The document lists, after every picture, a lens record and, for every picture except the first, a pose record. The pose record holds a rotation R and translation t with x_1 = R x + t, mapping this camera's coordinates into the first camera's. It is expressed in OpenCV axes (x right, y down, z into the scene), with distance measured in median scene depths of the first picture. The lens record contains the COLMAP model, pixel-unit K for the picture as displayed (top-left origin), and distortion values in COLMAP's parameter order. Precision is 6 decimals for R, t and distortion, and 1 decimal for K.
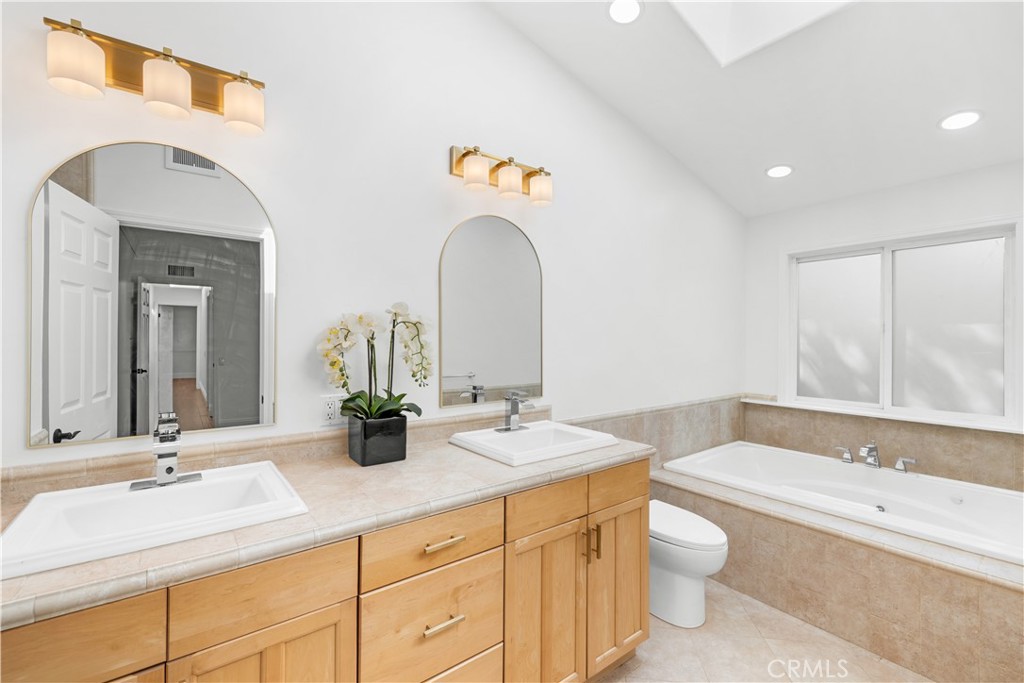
lens RADIAL K [[437.3, 0, 514.3], [0, 437.3, 338.9], [0, 0, 1]] dist [-0.002361, -0.000216]
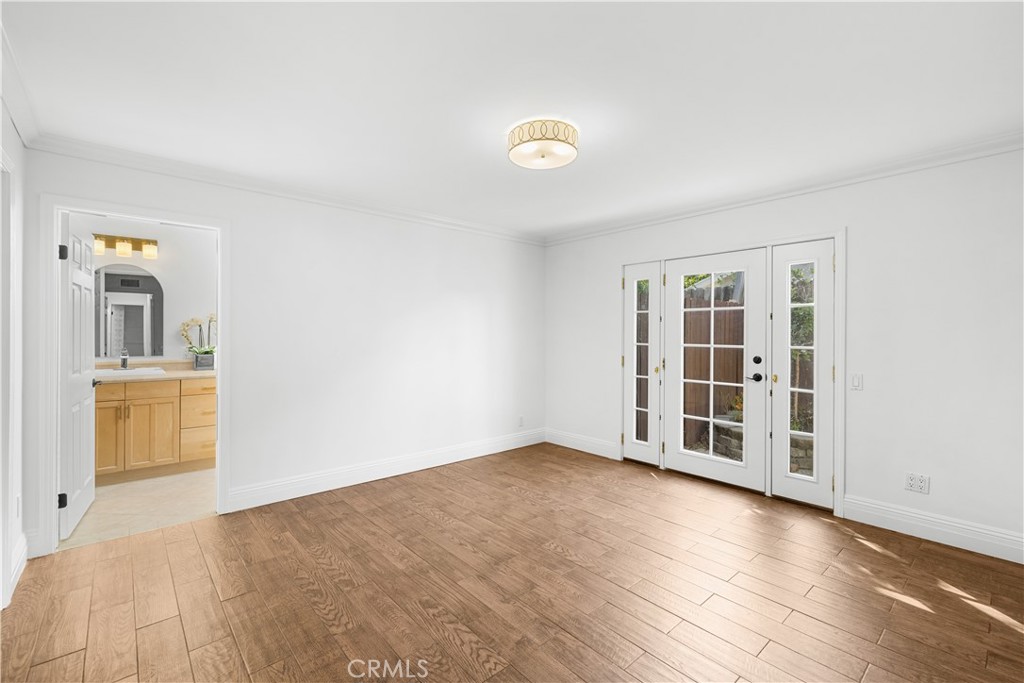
lens RADIAL K [[437.3, 0, 509.5], [0, 437.3, 339.3], [0, 0, 1]] dist [-0.002361, -0.000216]
pose [[0.998088, 0.003642, 0.061704, 0.417309], [-0.004023, 0.999974, 0.006049, 0.015885], [-0.061680, -0.006286, 0.998076, -0.540504]]
